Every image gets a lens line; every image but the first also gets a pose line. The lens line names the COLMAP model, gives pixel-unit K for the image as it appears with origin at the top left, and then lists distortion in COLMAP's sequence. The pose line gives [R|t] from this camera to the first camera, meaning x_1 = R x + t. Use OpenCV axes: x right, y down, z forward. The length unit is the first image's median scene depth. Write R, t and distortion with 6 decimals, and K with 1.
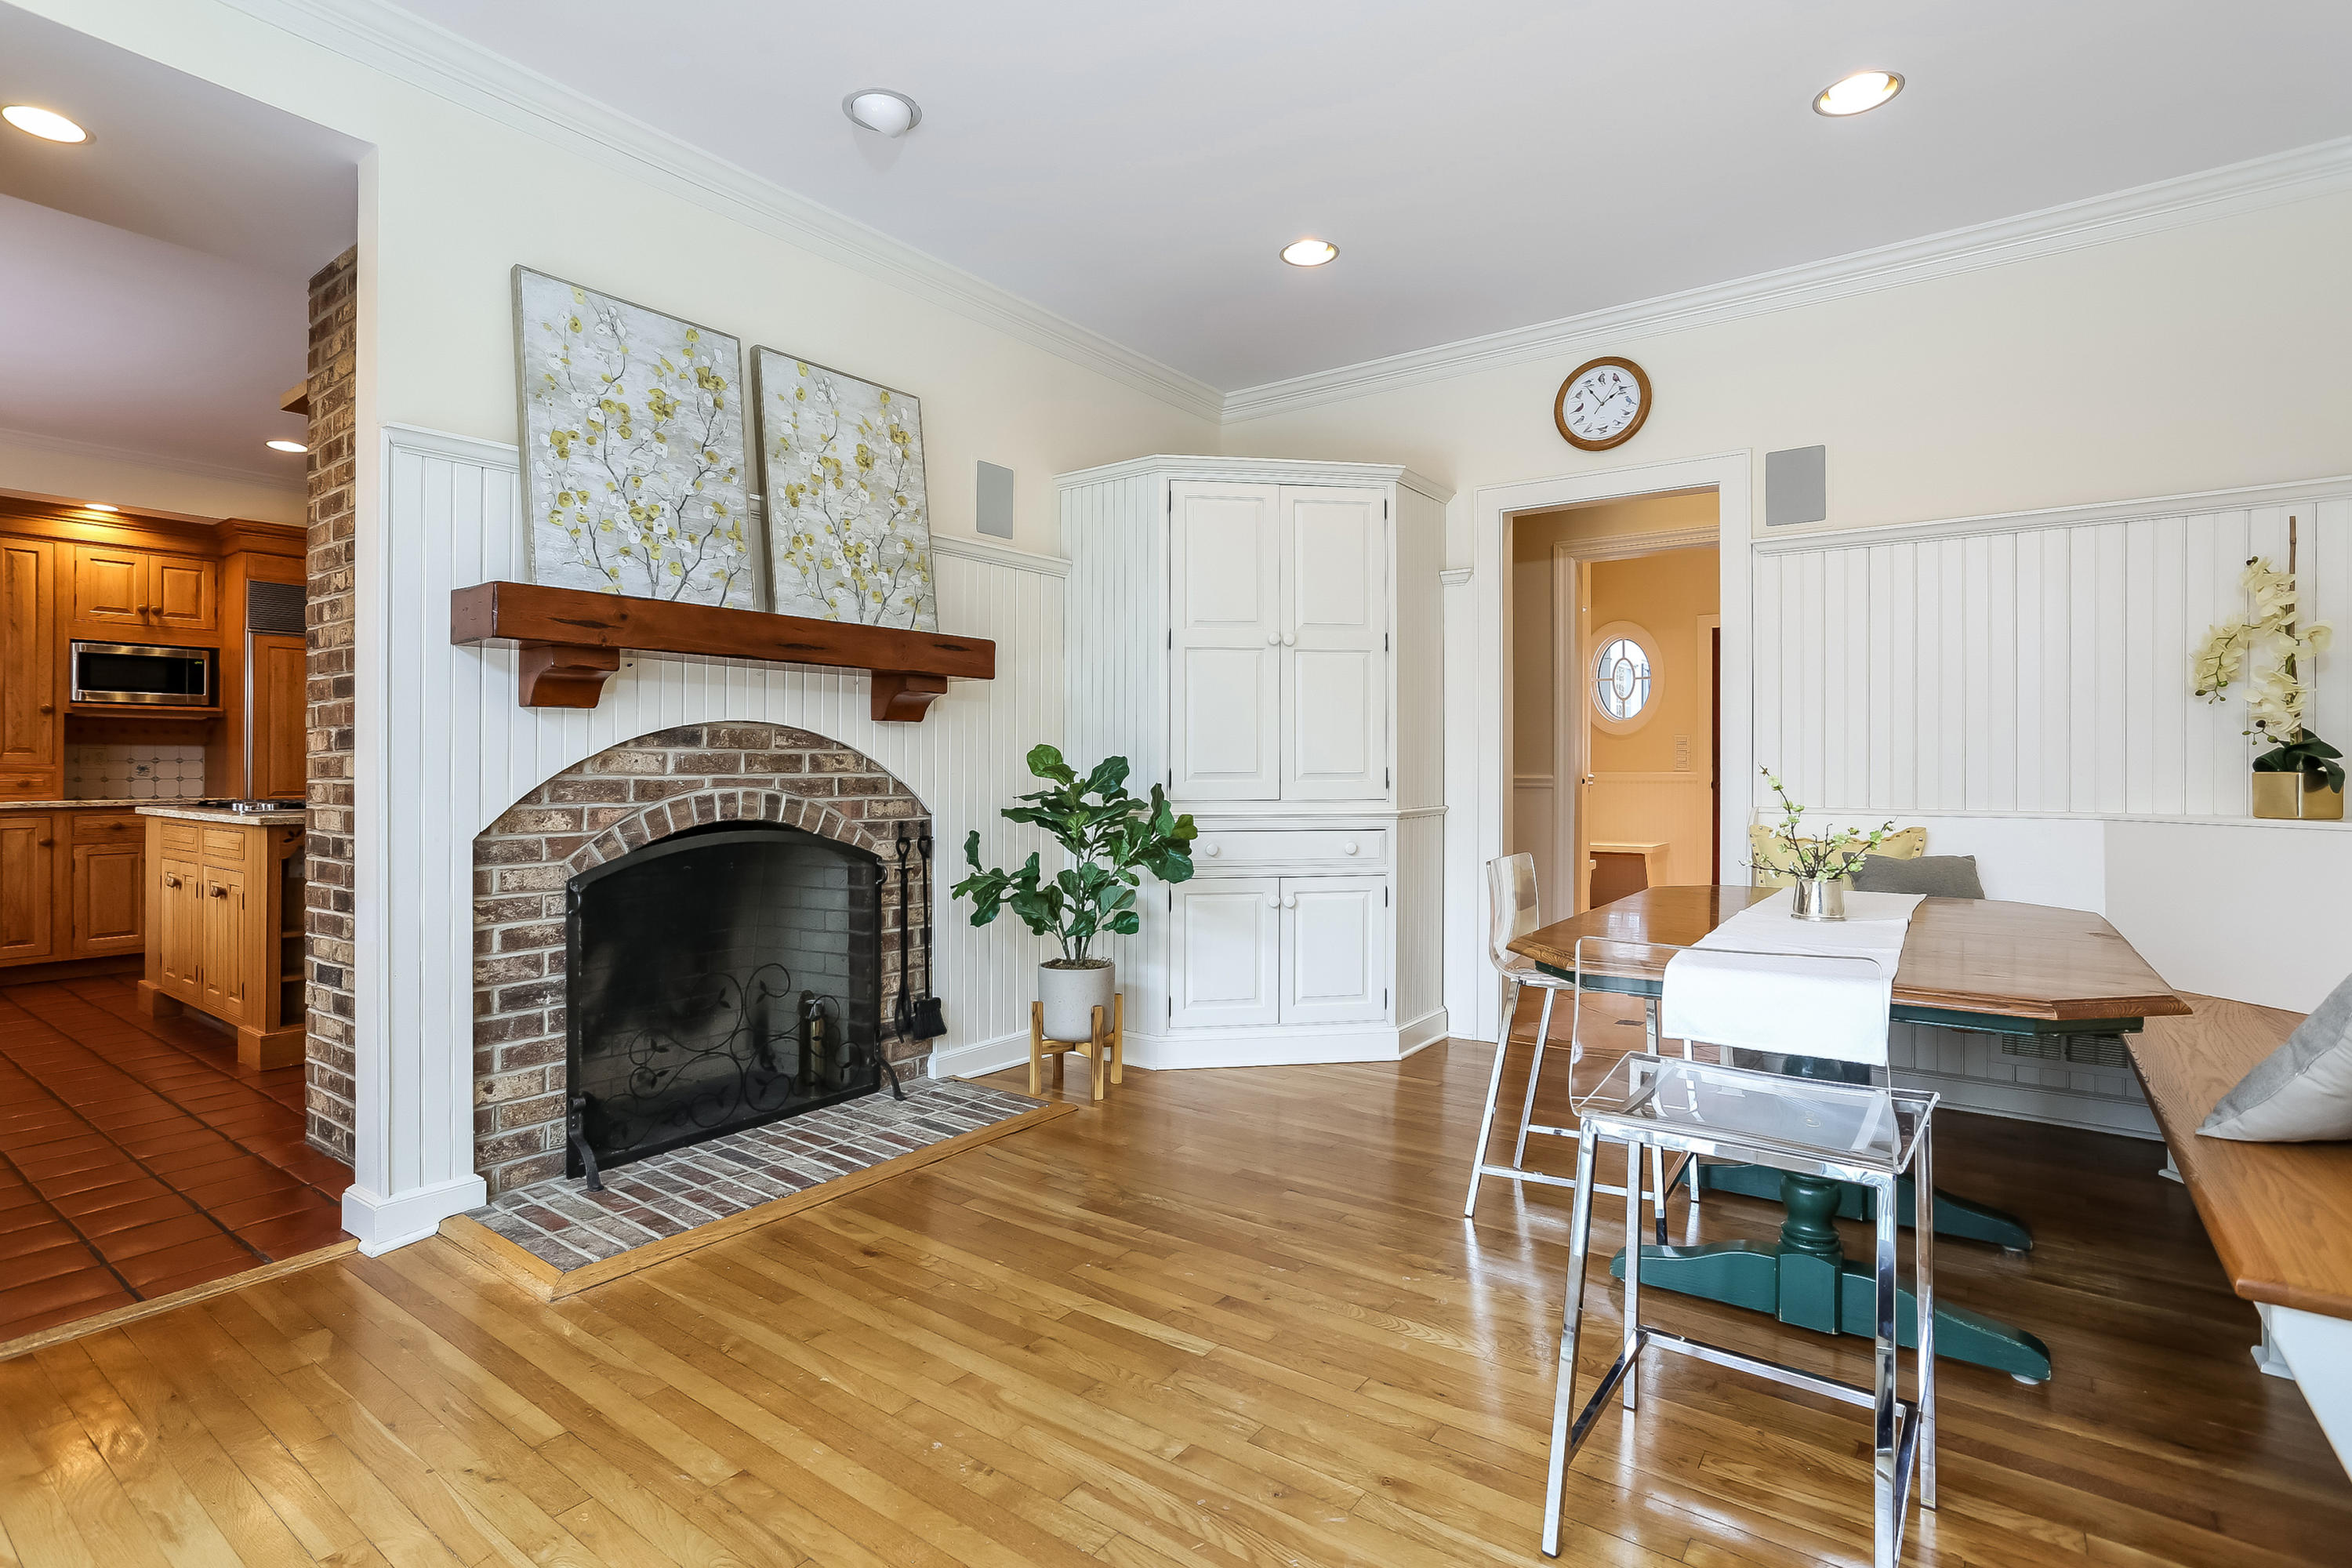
lens RADIAL K [[1117.2, 0, 1177.5], [0, 1117.2, 767.1], [0, 0, 1]] dist [-0.001240, 0.000237]
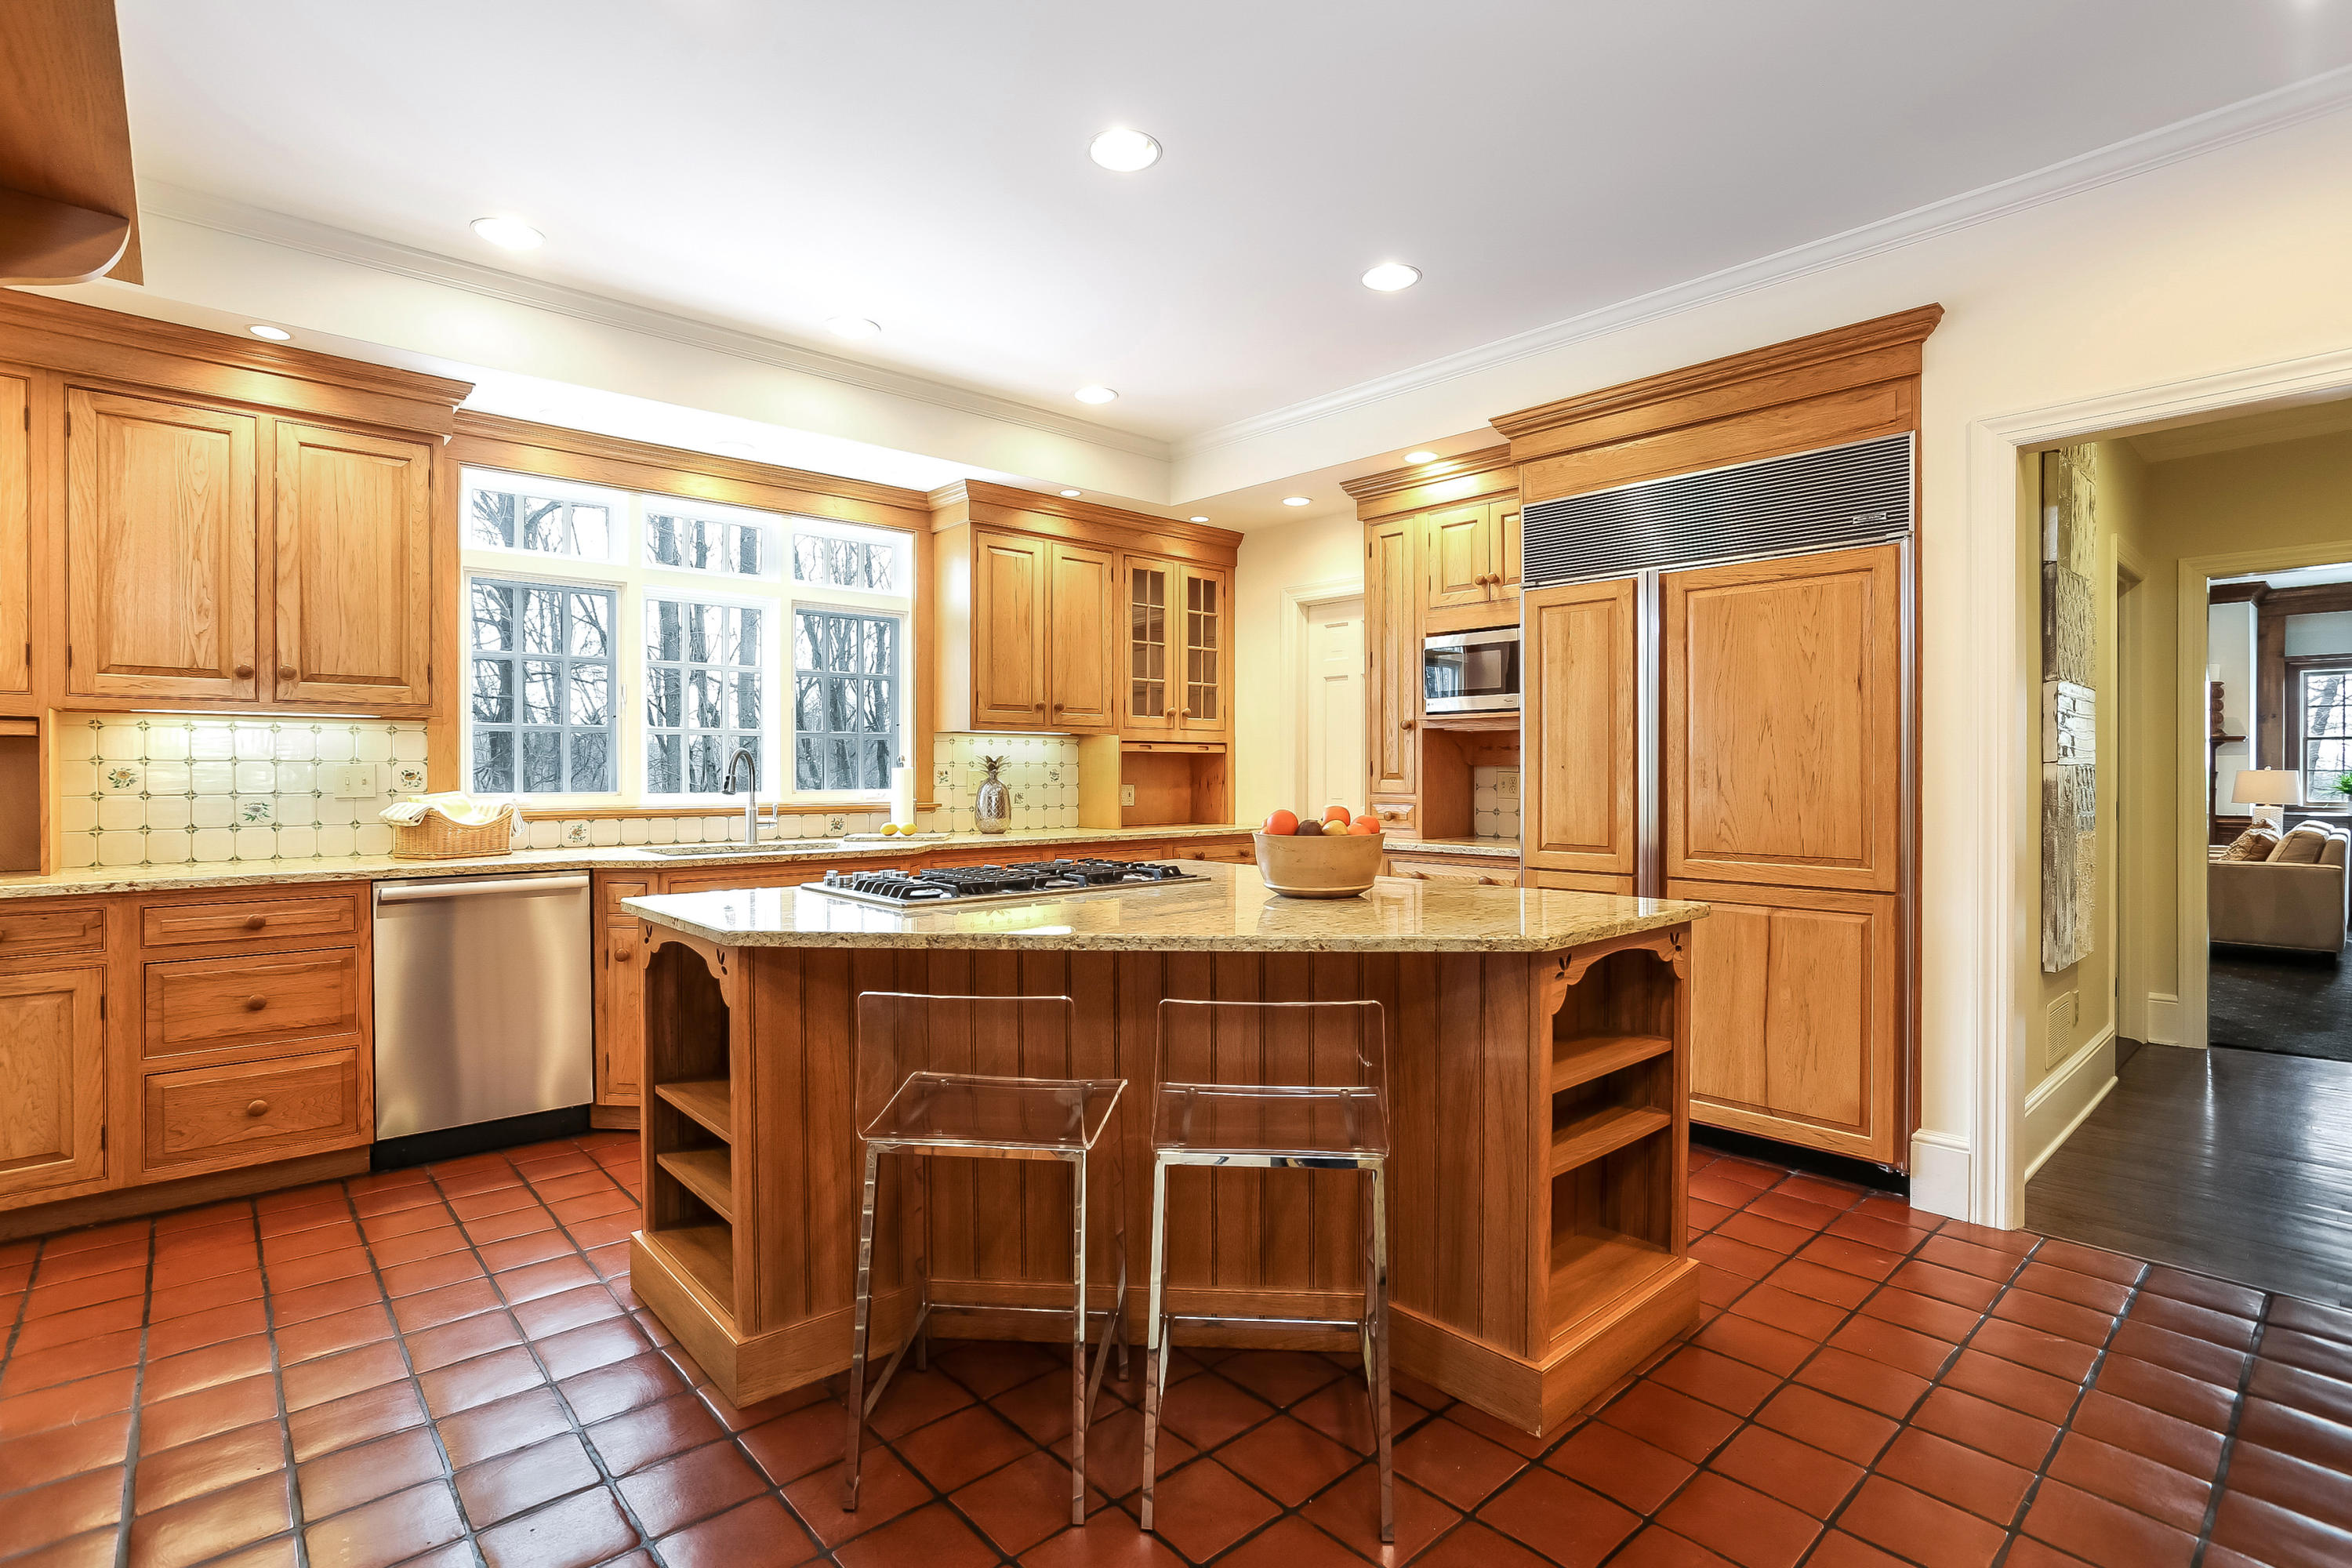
lens RADIAL K [[1150.4, 0, 1173.3], [0, 1150.4, 771.4], [0, 0, 1]] dist [-0.030686, 0.000991]
pose [[-0.190680, 0.007916, -0.981620, -0.162367], [0.004794, 0.999963, 0.007132, -0.024499], [0.981641, -0.003346, -0.190711, 0.979117]]
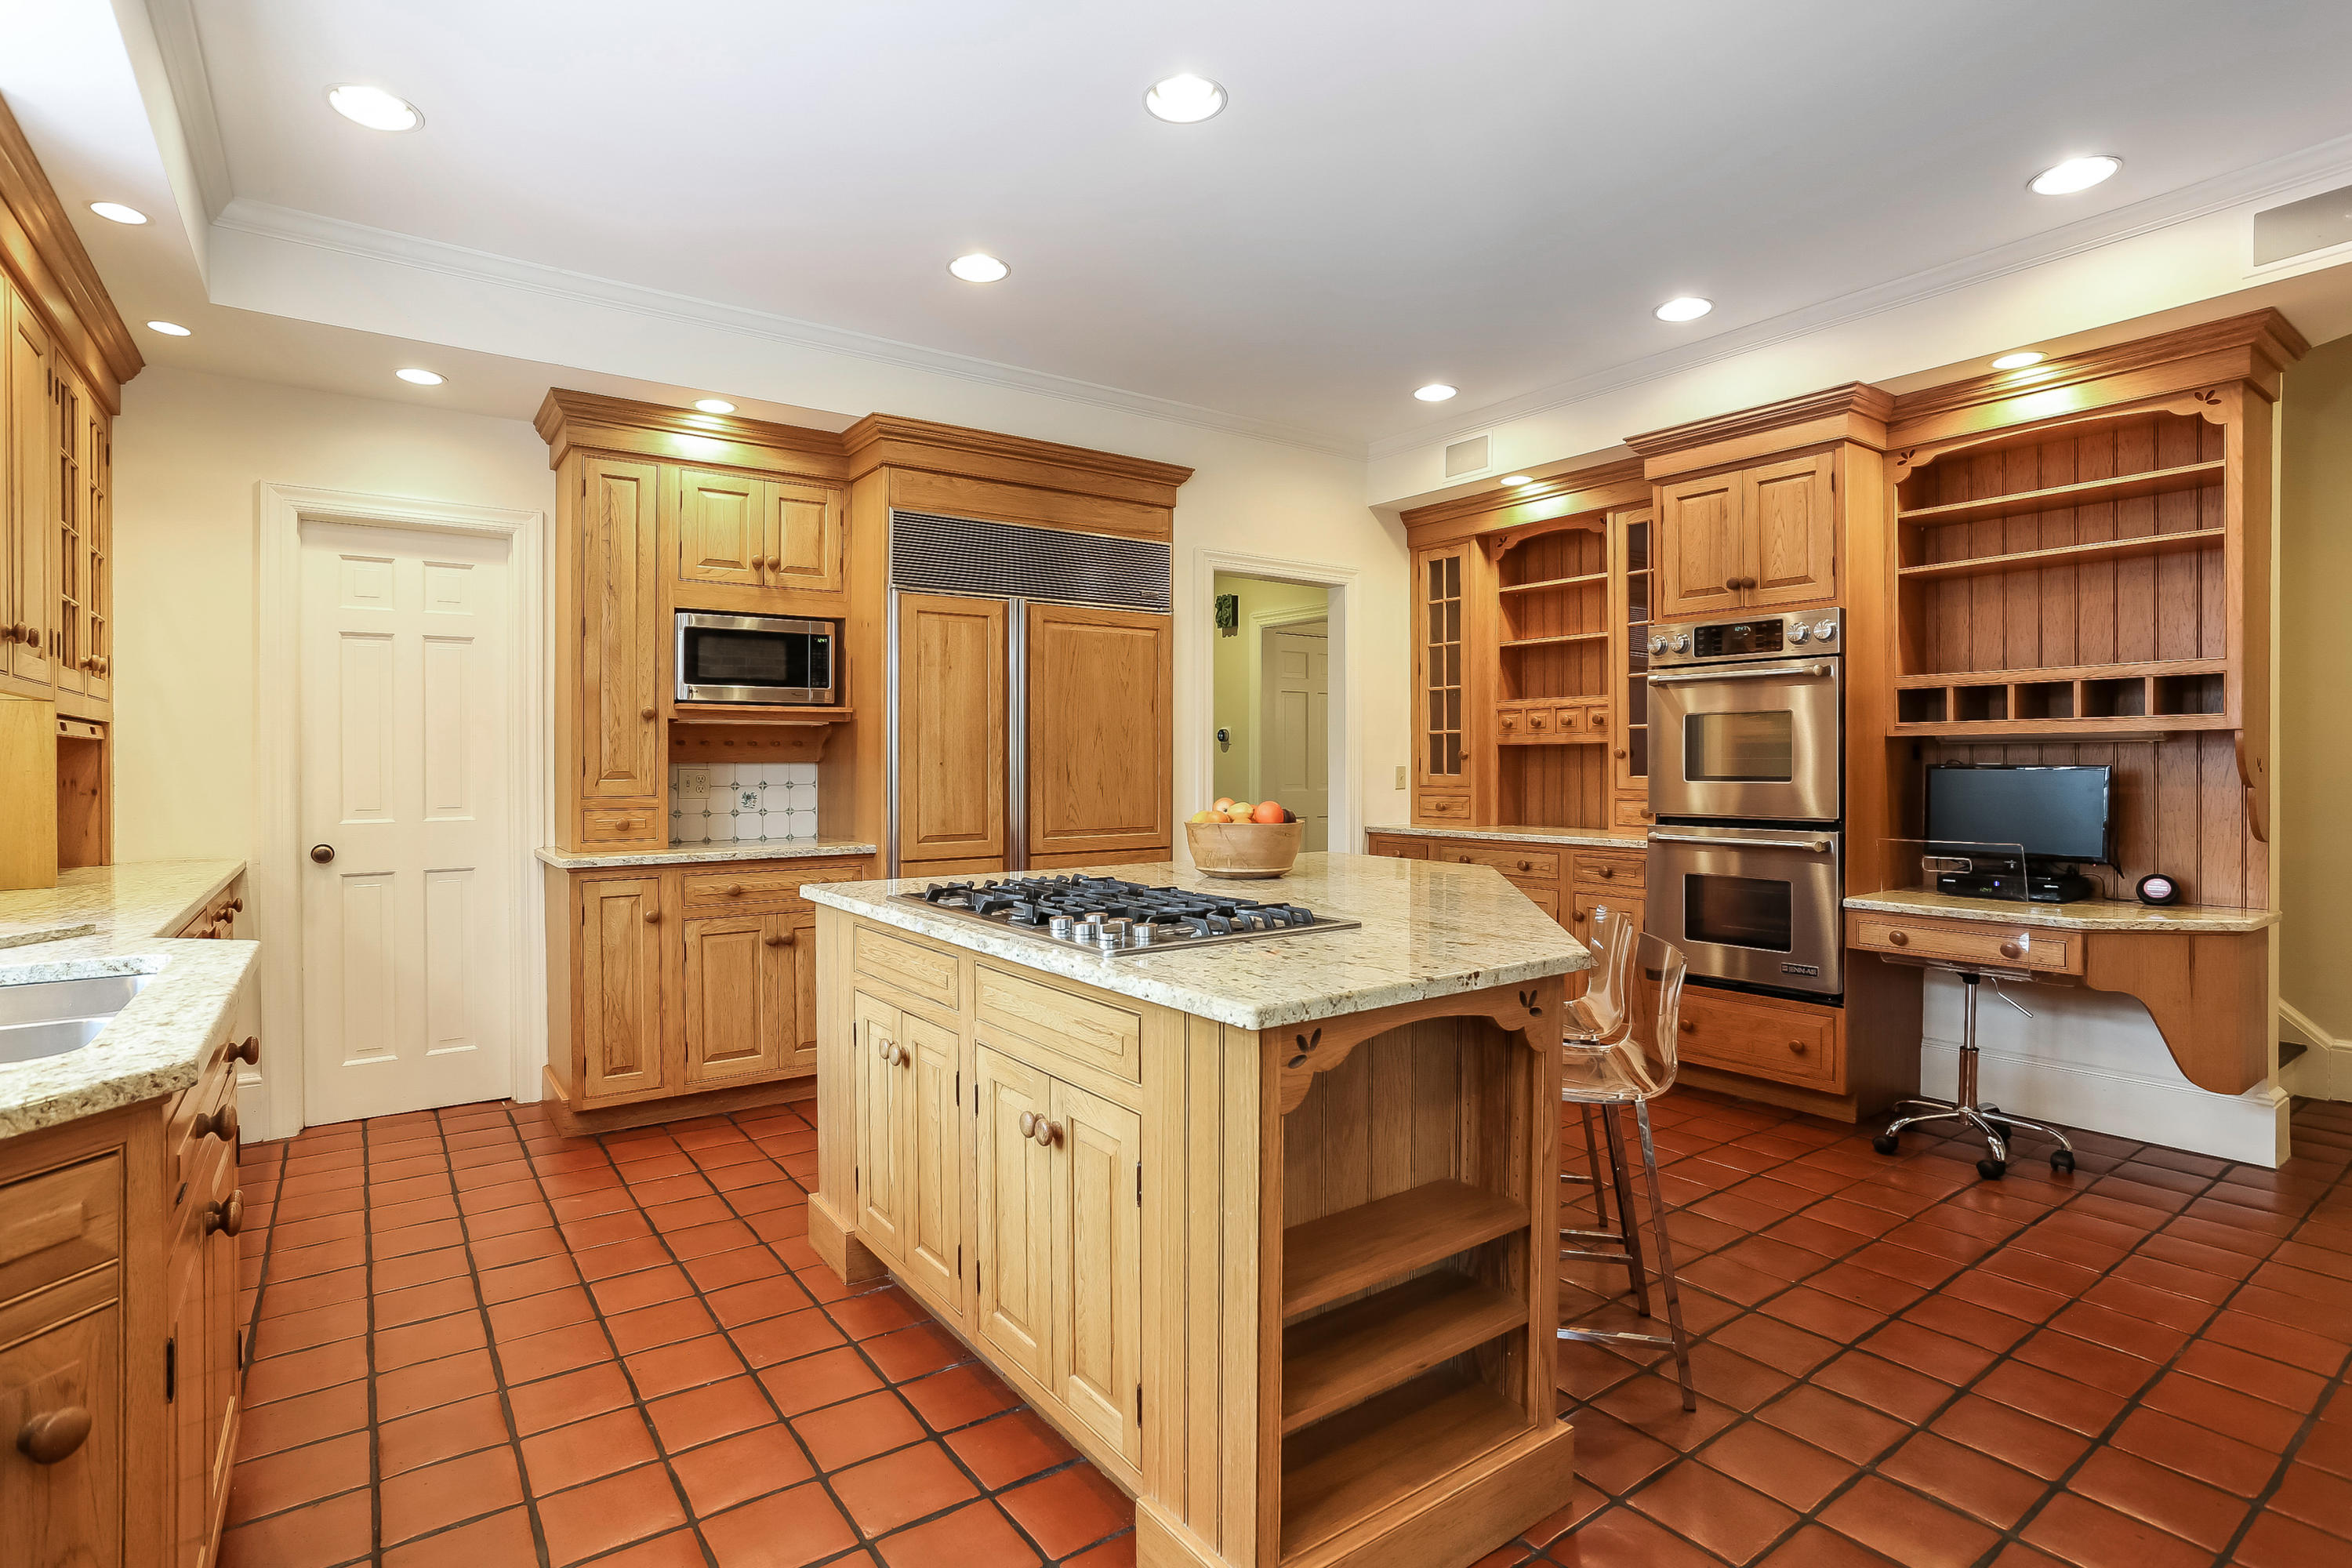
lens RADIAL K [[1150.4, 0, 1173.3], [0, 1150.4, 771.4], [0, 0, 1]] dist [-0.030686, 0.000991]
pose [[0.952404, 0.002898, -0.304825, -0.498514], [0.000473, 0.999940, 0.010984, -0.024407], [0.304838, -0.010605, 0.952345, 0.437374]]
